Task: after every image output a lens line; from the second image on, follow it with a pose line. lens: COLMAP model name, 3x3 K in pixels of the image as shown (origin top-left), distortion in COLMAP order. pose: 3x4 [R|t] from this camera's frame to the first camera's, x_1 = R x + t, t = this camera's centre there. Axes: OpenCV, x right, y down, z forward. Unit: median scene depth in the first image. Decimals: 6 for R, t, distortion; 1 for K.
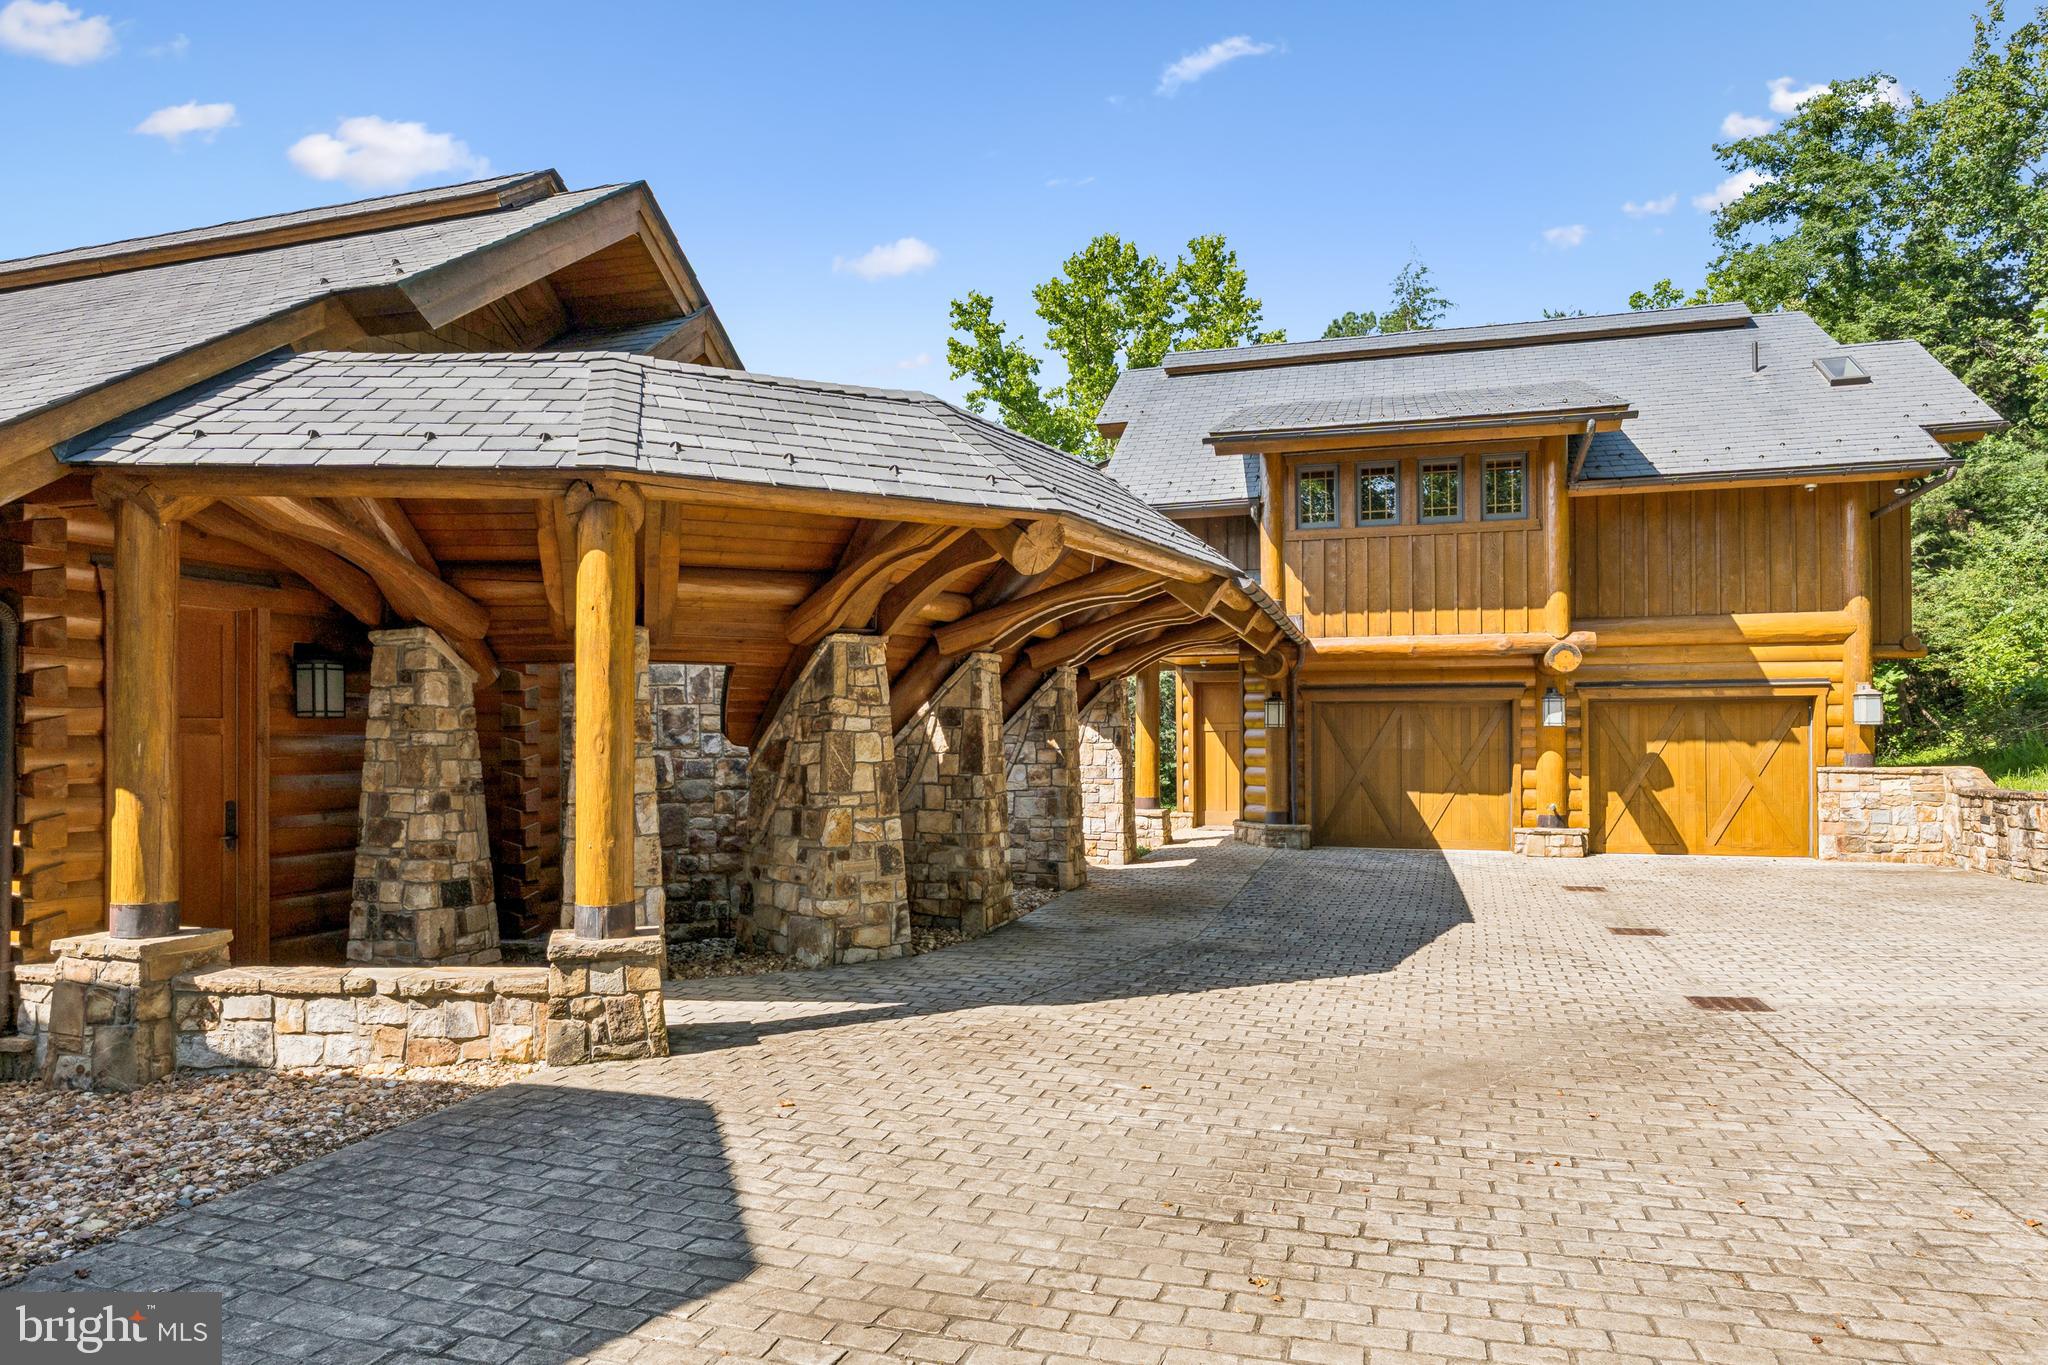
lens RADIAL K [[1240.5, 0, 1024.9], [0, 1240.5, 722.3], [0, 0, 1]] dist [-0.007824, -0.001529]
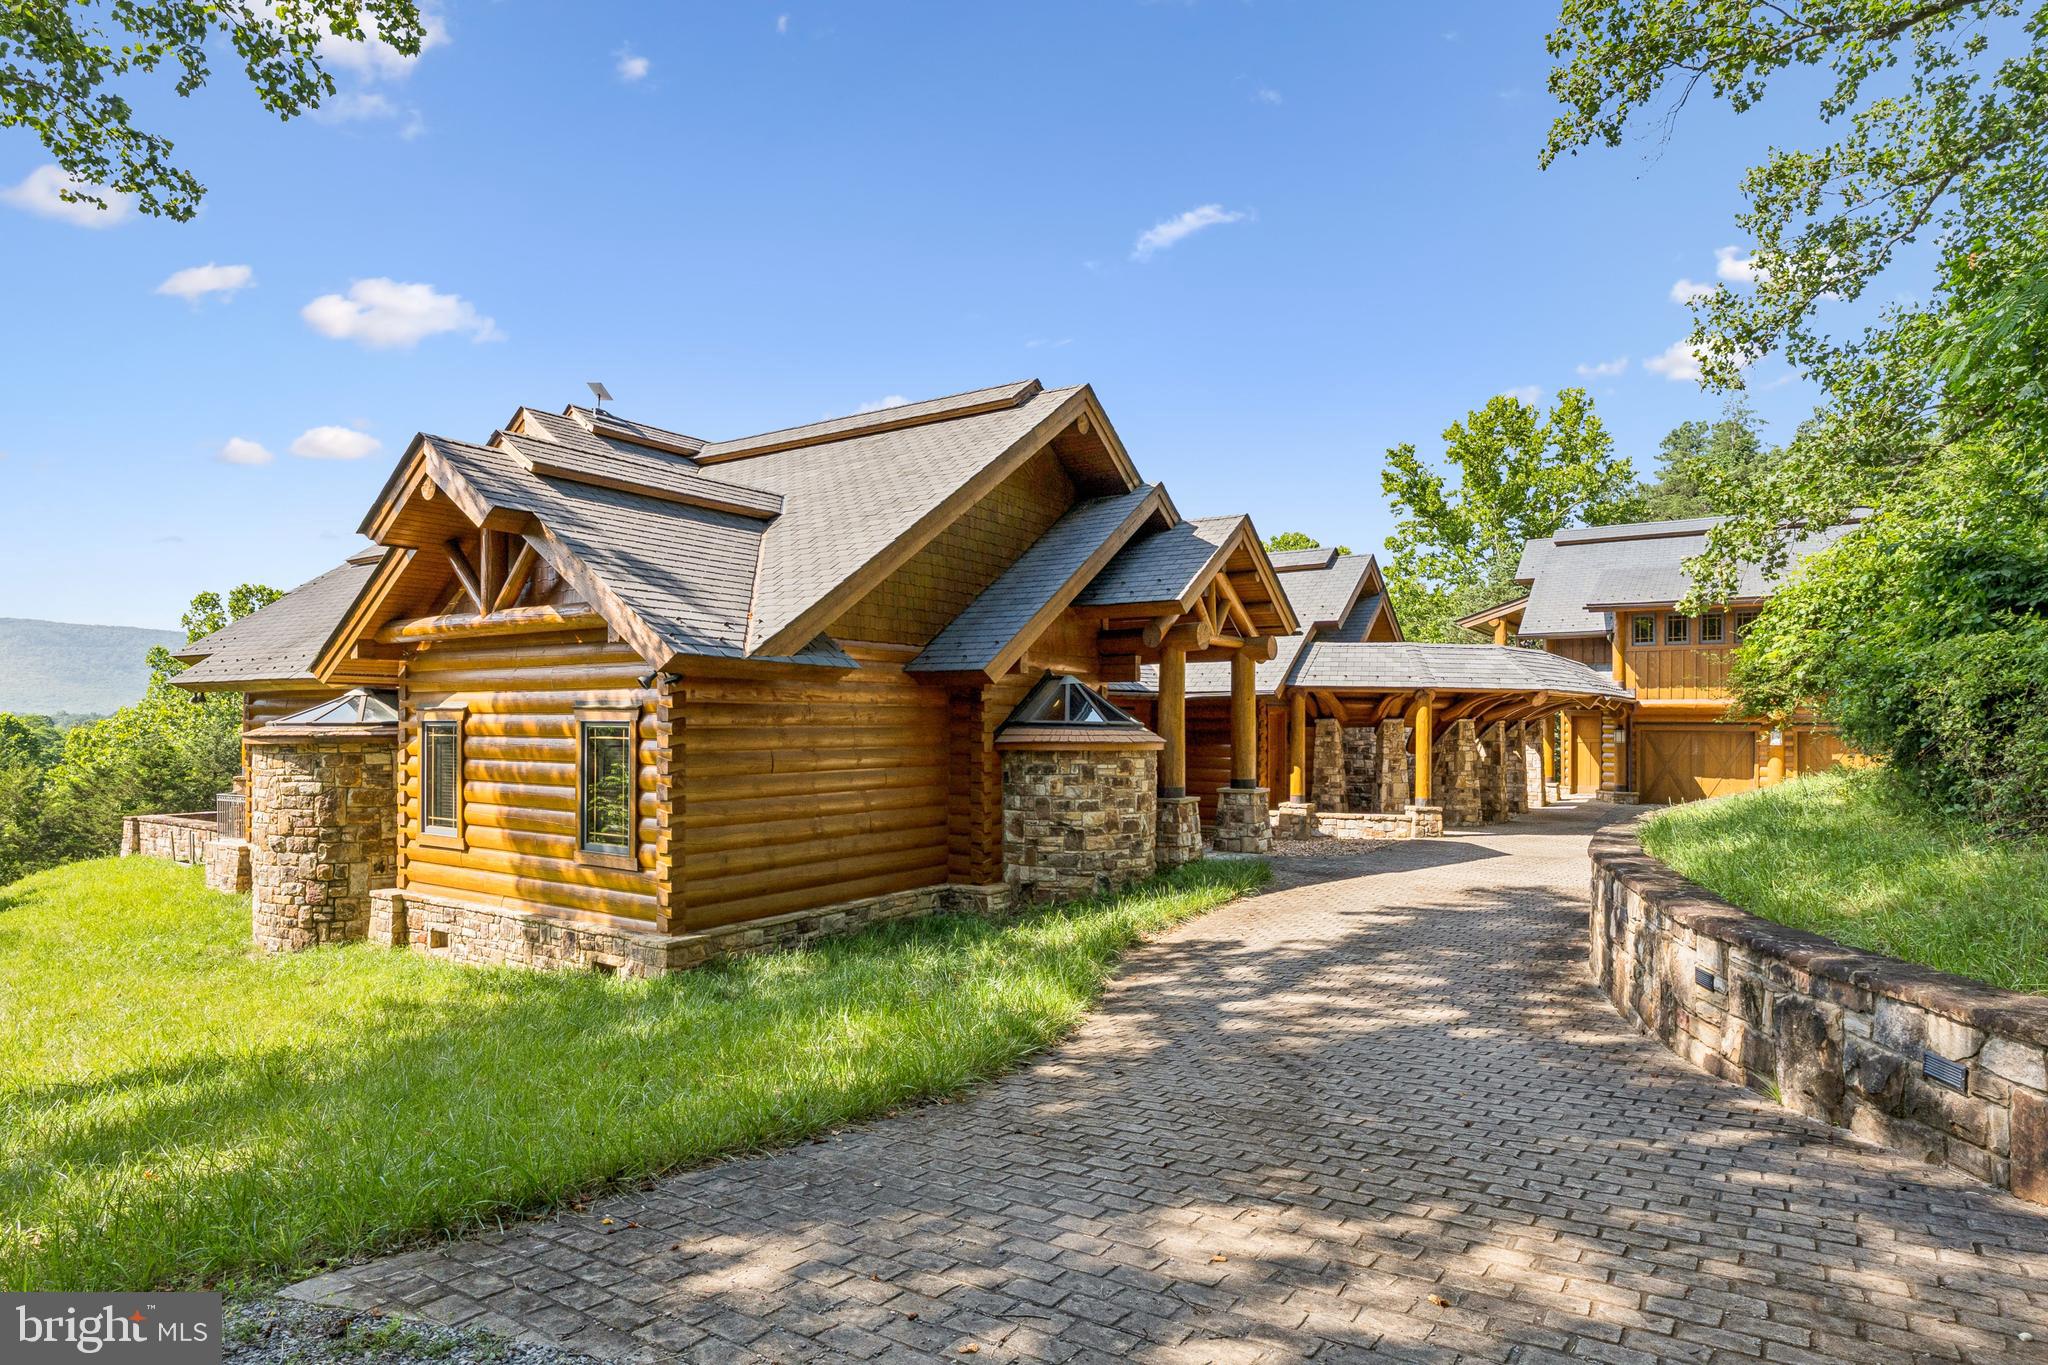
lens RADIAL K [[1106.0, 0, 1029.9], [0, 1106.0, 716.6], [0, 0, 1]] dist [0.001105, 0.000342]
pose [[0.957246, 0.006832, -0.289193, -0.208669], [-0.004937, 0.999961, 0.007280, -0.050786], [0.289232, -0.005541, 0.957243, -1.062595]]
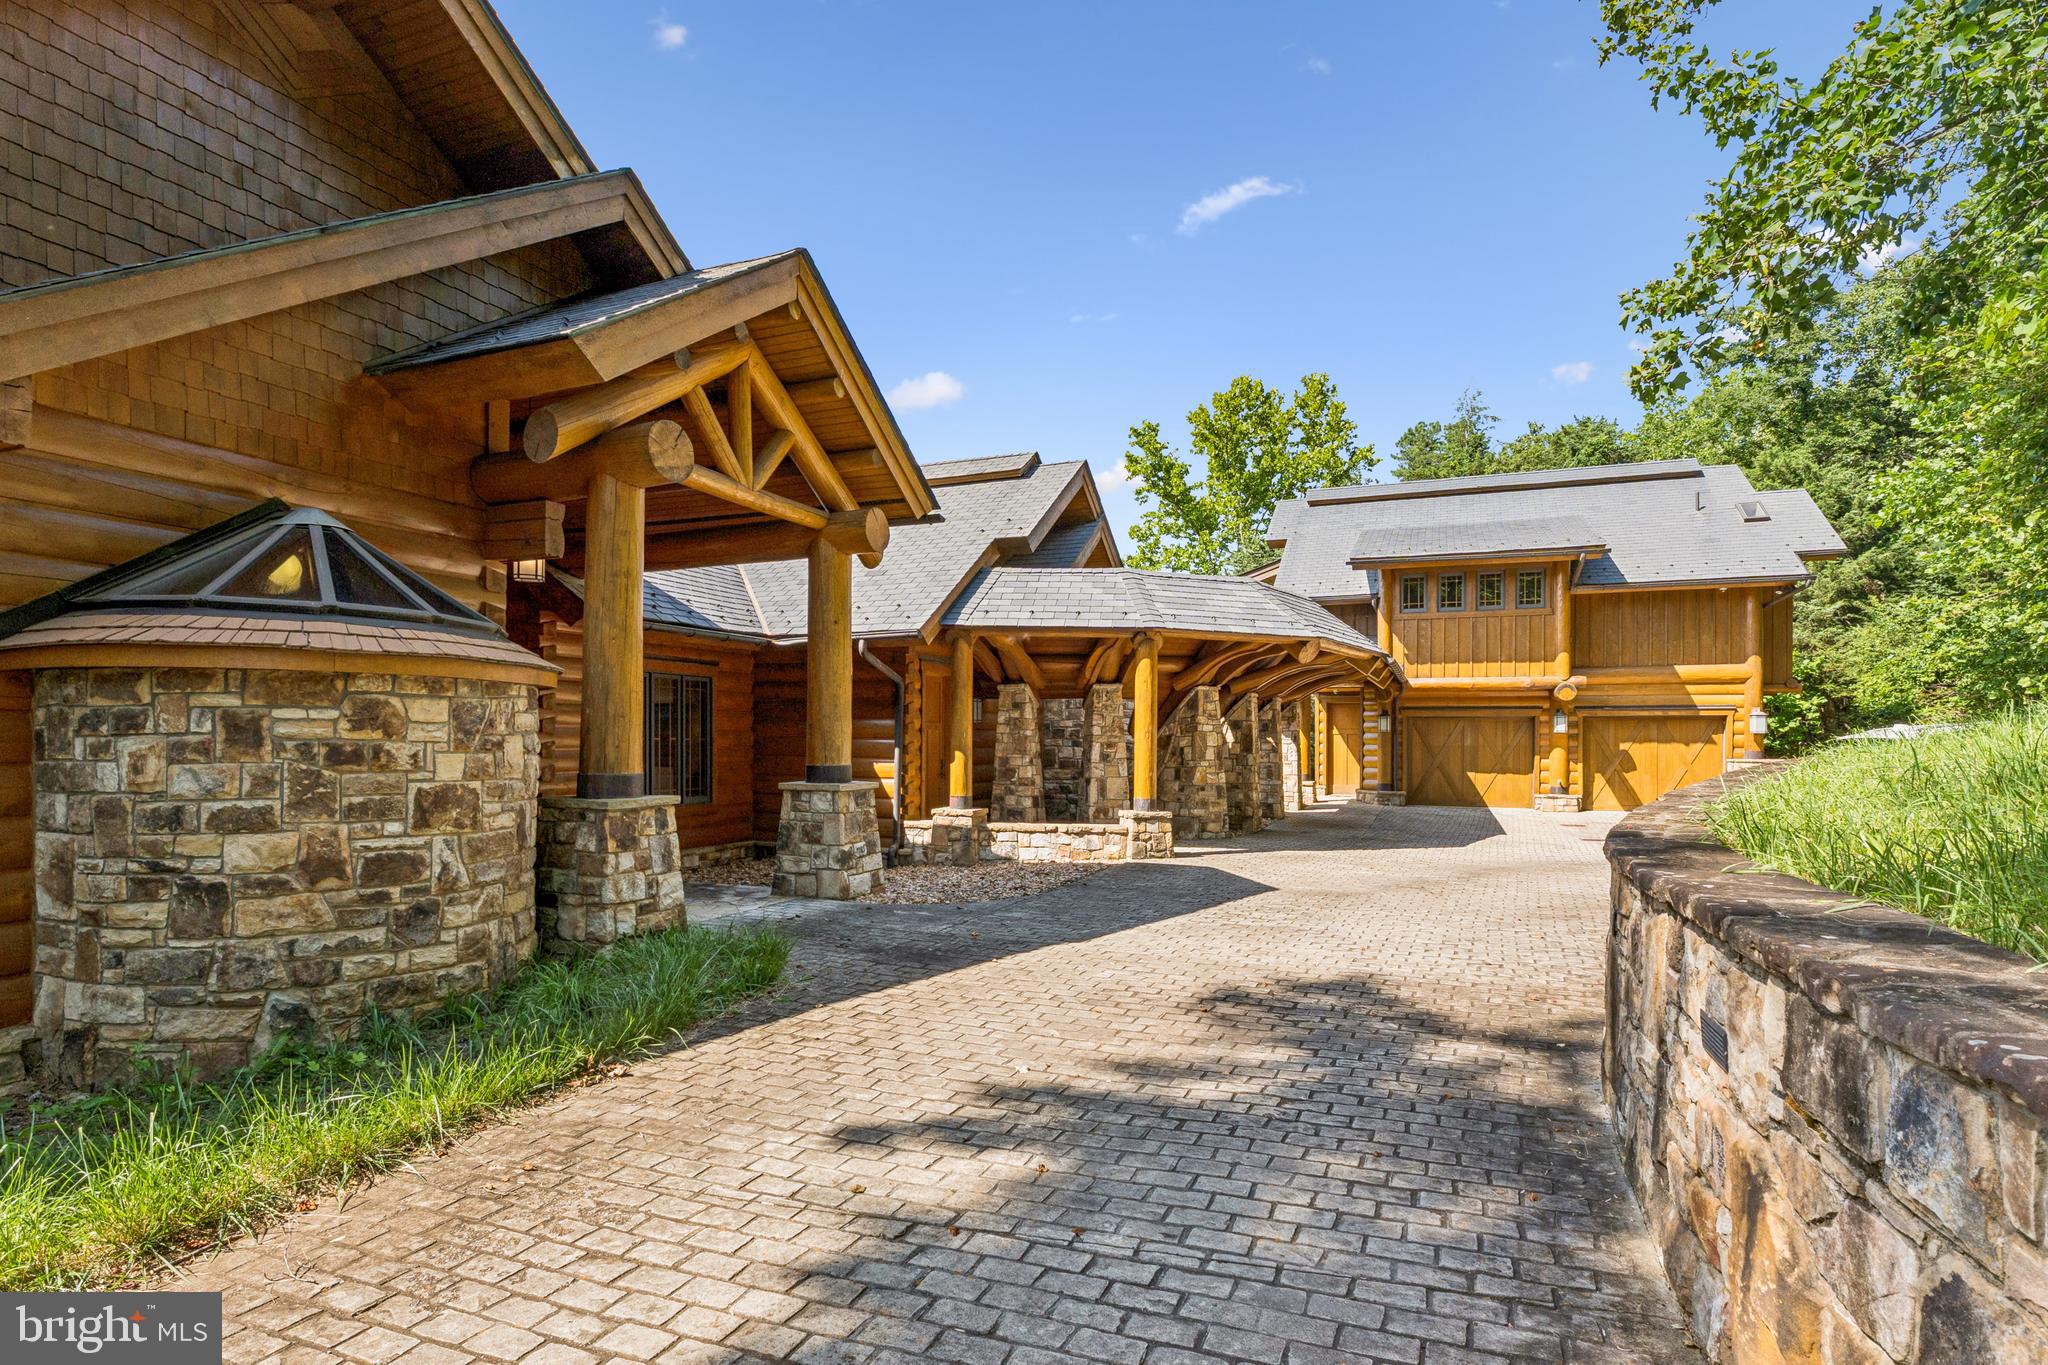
lens RADIAL K [[1035.0, 0, 1024.9], [0, 1035.0, 731.8], [0, 0, 1]] dist [-0.003823, 0.000041]
pose [[0.995277, 0.008789, -0.096673, -0.153631], [-0.008305, 0.999951, 0.005409, 0.000380], [0.096716, -0.004580, 0.995301, -0.451230]]
